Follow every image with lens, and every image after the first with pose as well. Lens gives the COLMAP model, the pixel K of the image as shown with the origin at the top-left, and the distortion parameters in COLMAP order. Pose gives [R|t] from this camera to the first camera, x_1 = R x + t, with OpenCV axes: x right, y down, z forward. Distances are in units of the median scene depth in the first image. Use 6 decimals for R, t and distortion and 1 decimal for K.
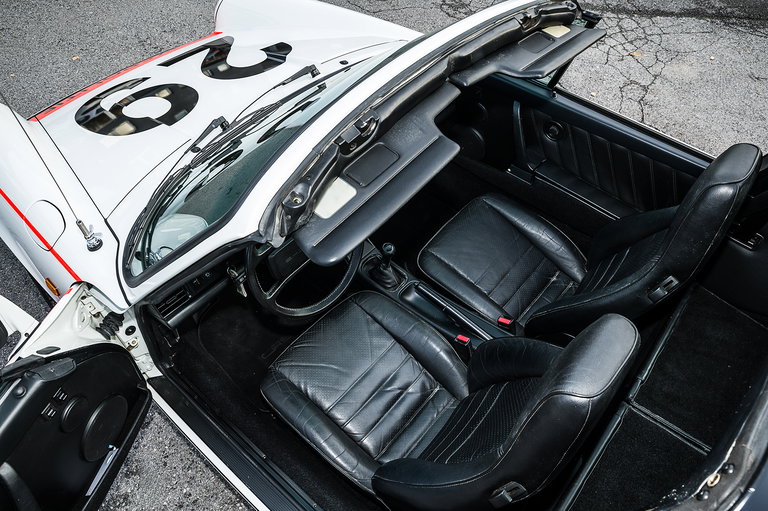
lens RADIAL K [[517.0, 0, 386.4], [0, 517.0, 257.2], [0, 0, 1]] dist [-0.136851, 0.086390]
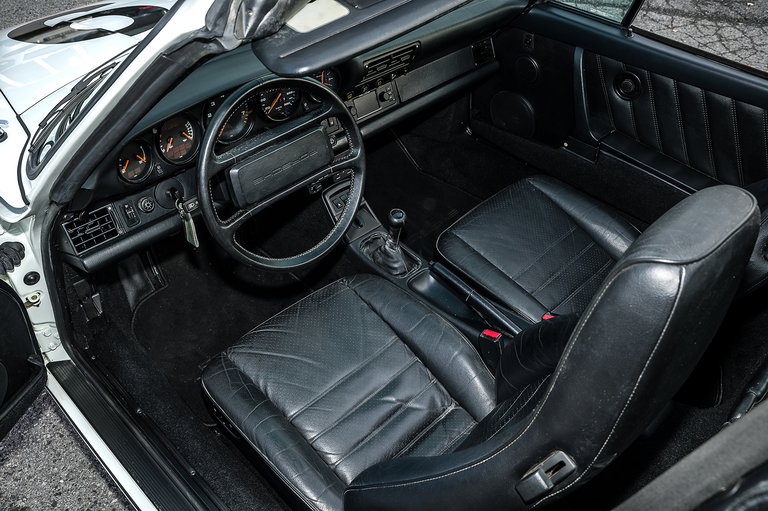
lens RADIAL K [[649.8, 0, 384.0], [0, 649.8, 255.5], [0, 0, 1]] dist [-0.102593, 0.151117]
pose [[0.996443, 0.072213, -0.043441, 0.030048], [-0.077936, 0.985755, -0.149043, 0.188049], [0.032059, 0.151898, 0.987876, 0.087991]]
